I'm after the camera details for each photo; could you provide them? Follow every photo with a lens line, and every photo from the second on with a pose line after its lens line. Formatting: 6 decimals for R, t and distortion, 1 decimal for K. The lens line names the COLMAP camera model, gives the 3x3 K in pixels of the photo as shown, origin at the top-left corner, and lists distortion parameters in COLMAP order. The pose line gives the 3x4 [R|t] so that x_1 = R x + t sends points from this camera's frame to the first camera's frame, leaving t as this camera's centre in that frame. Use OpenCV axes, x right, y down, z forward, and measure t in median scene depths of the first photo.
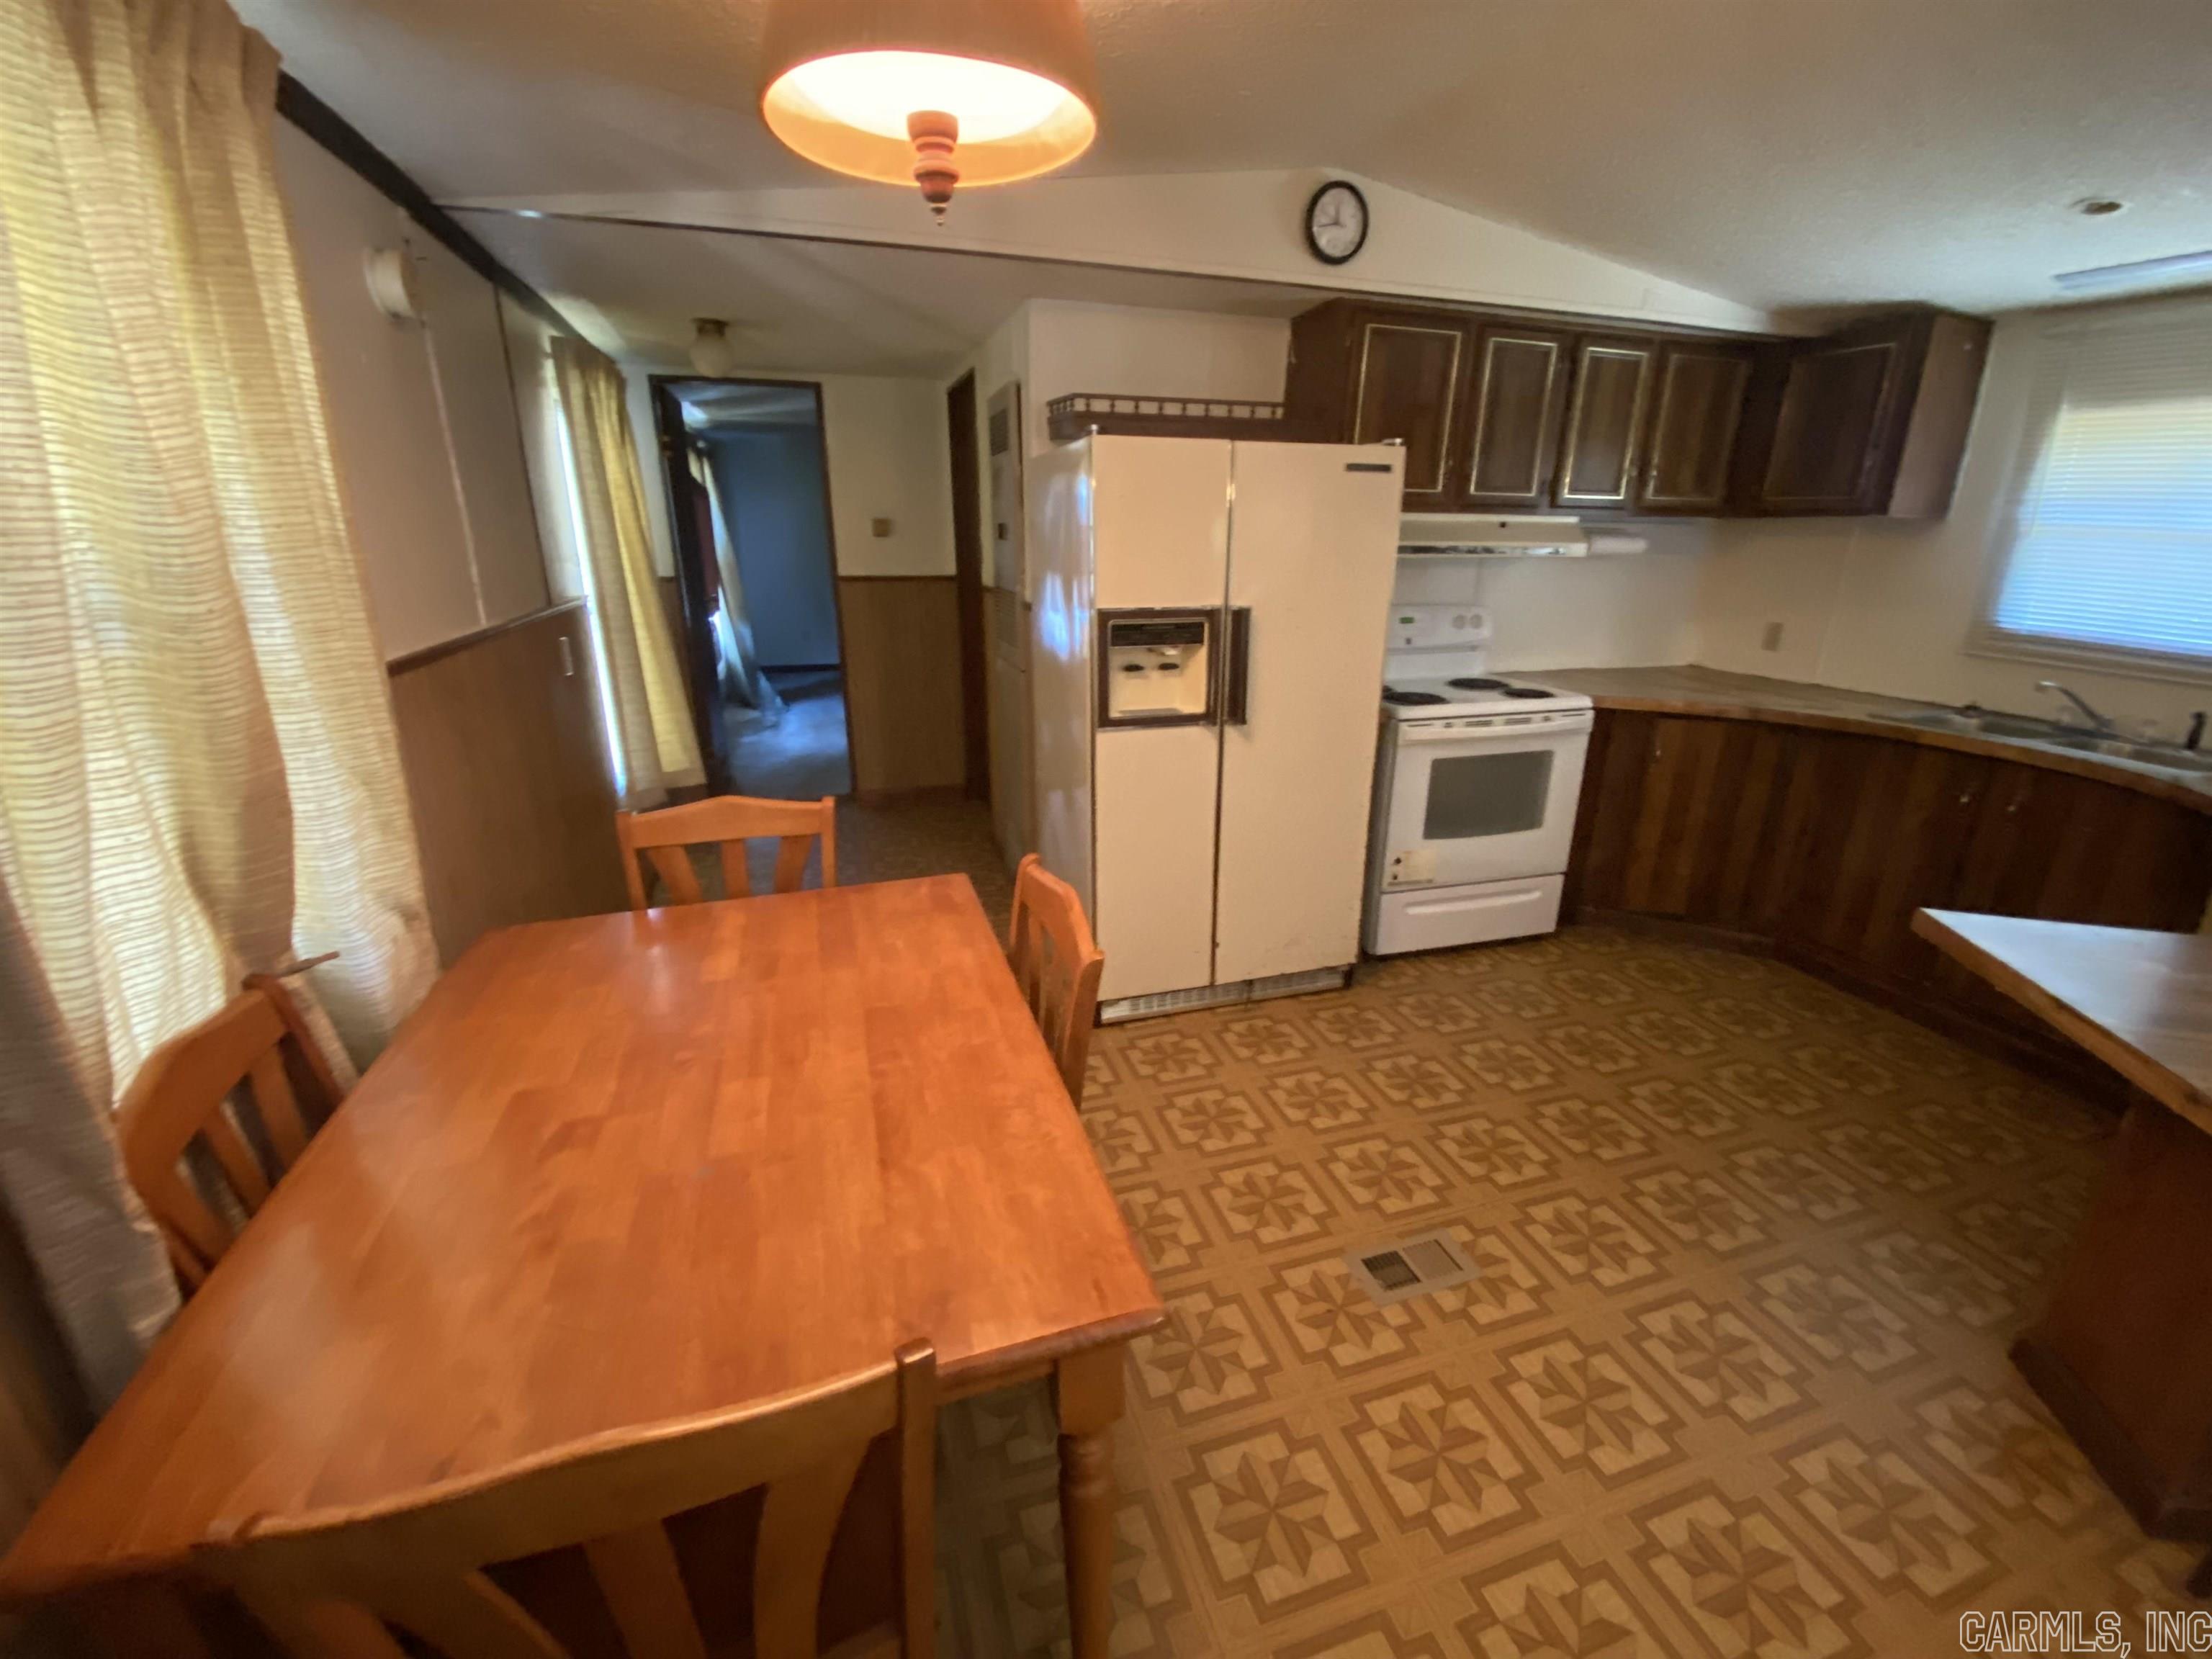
lens RADIAL K [[902.9, 0, 1101.4], [0, 902.9, 826.7], [0, 0, 1]] dist [0.001010, -0.000019]
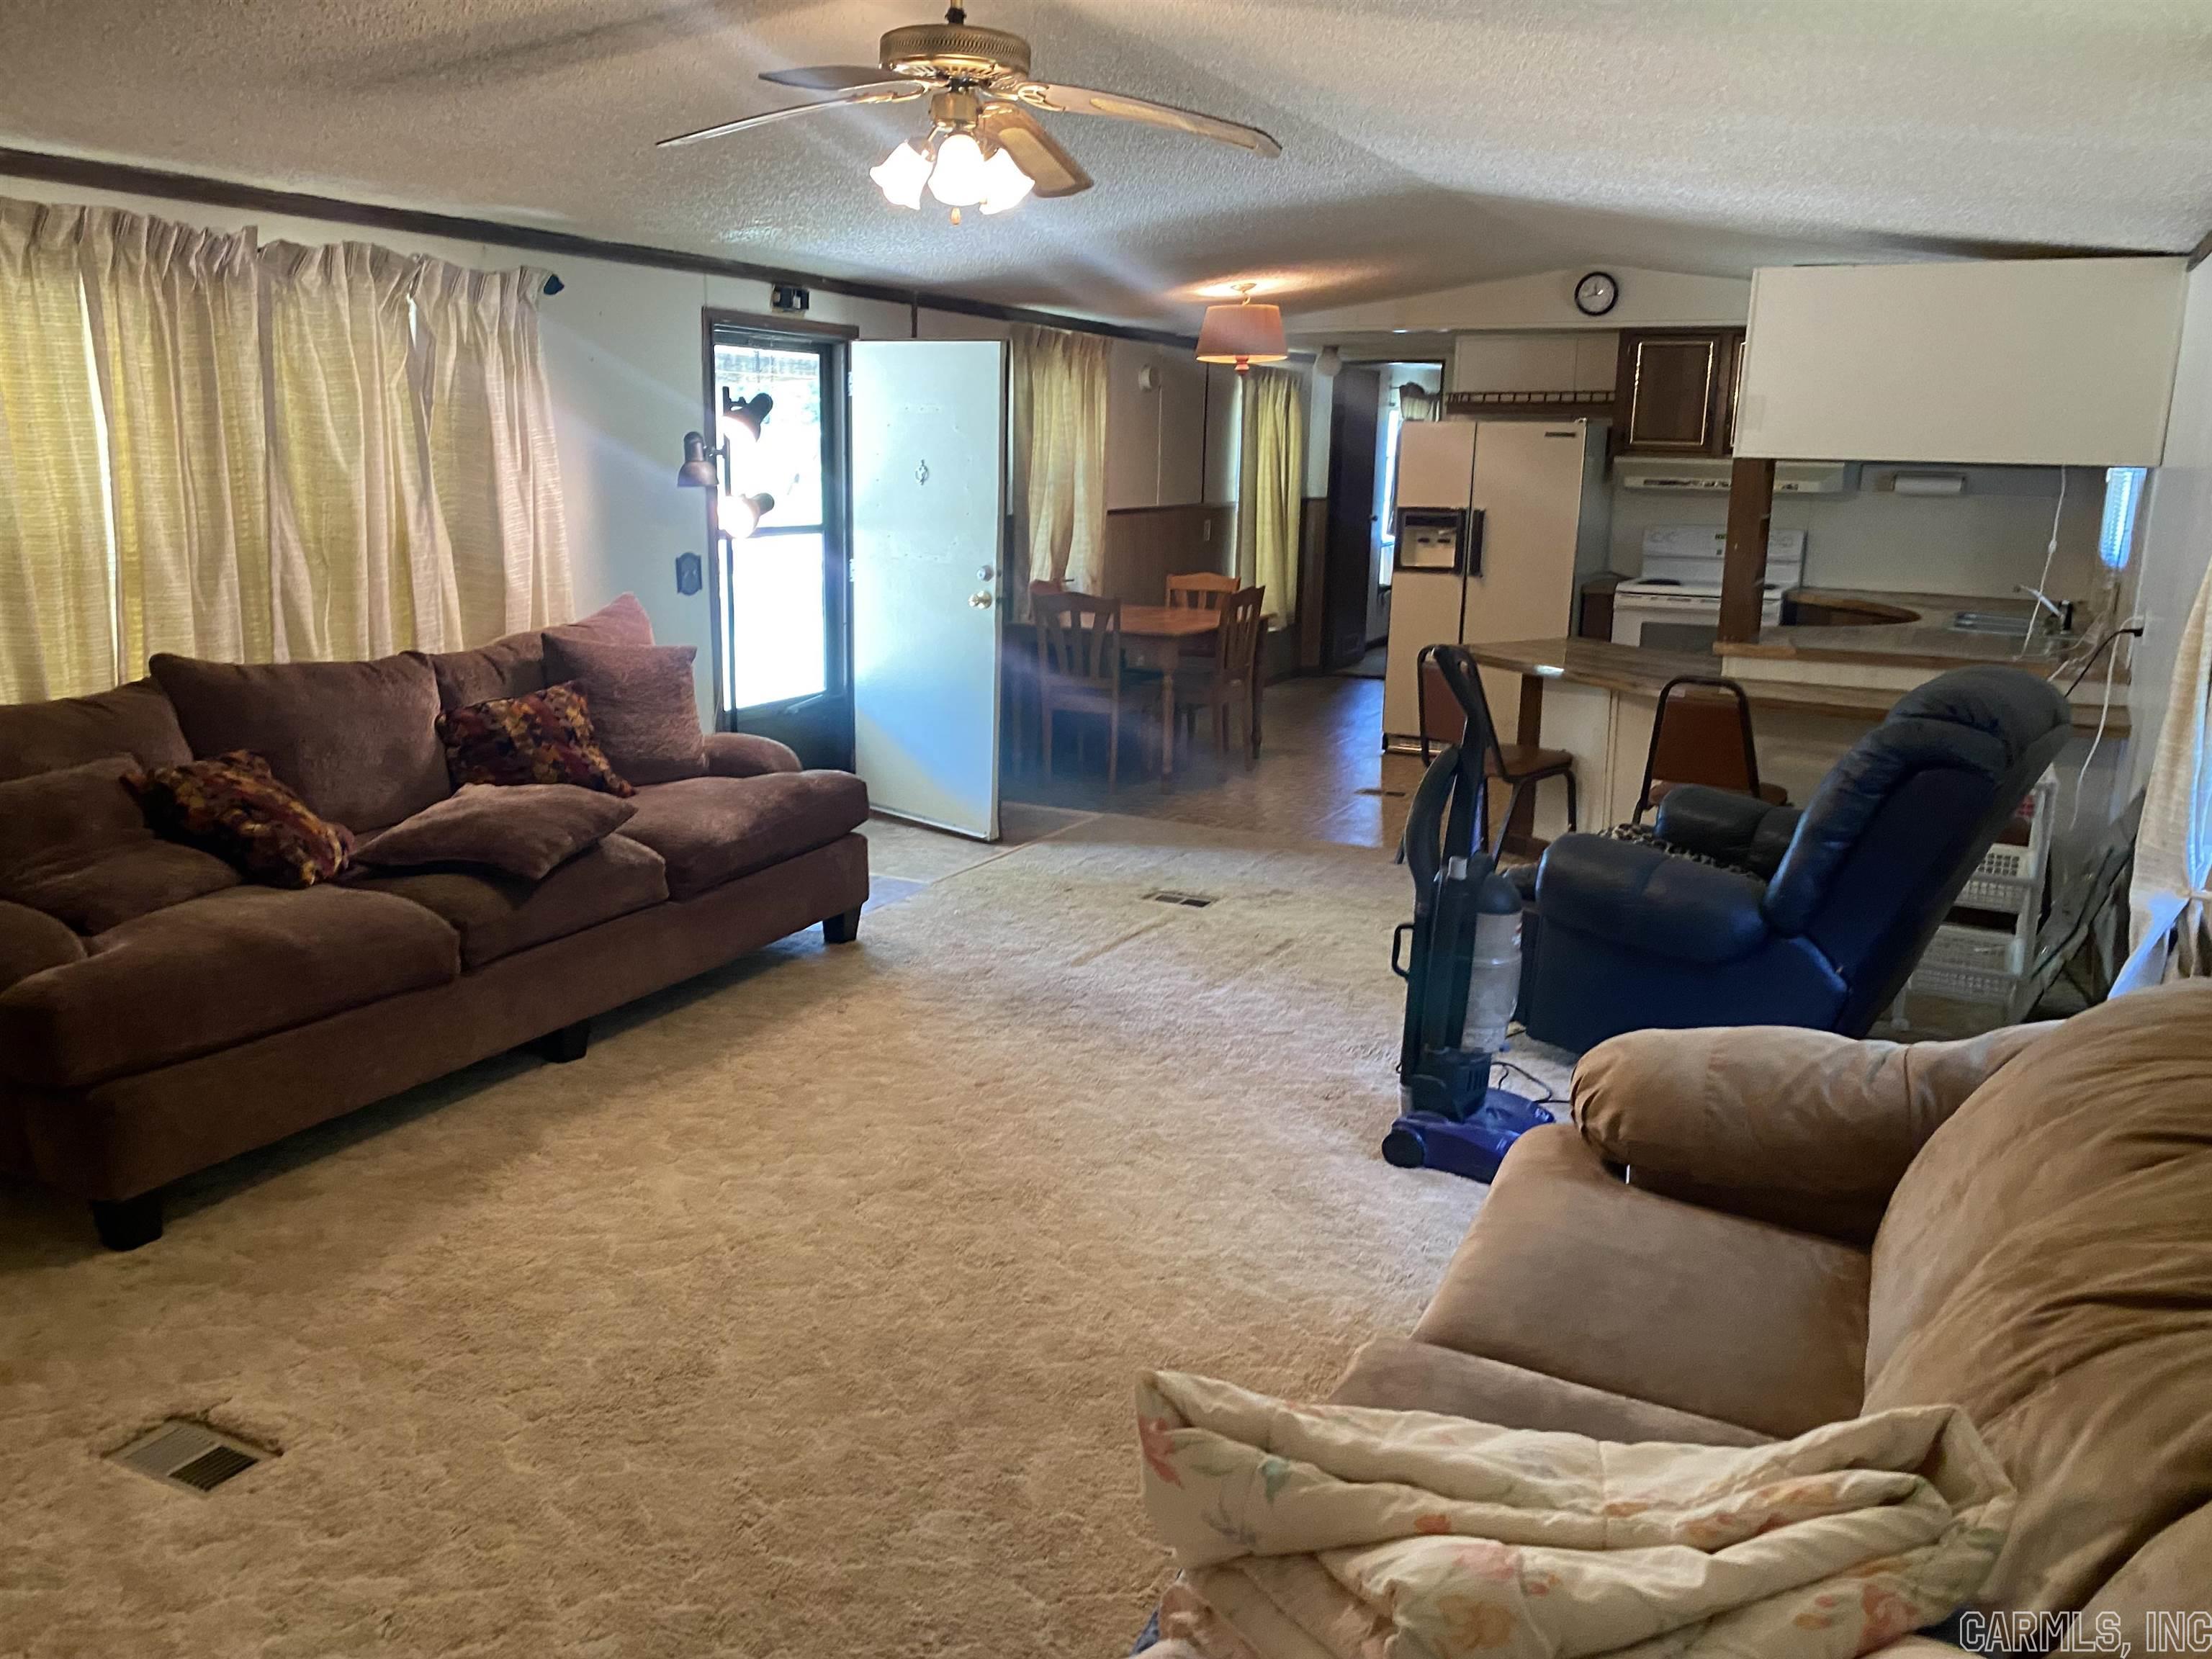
lens RADIAL K [[1710.3, 0, 1106.1], [0, 1710.3, 822.9], [0, 0, 1]] dist [0.024902, -0.015498]
pose [[0.715787, 0.152552, -0.681452, 2.028338], [-0.227035, 0.973671, -0.020505, 0.599942], [0.660382, 0.169391, 0.731576, -1.875498]]
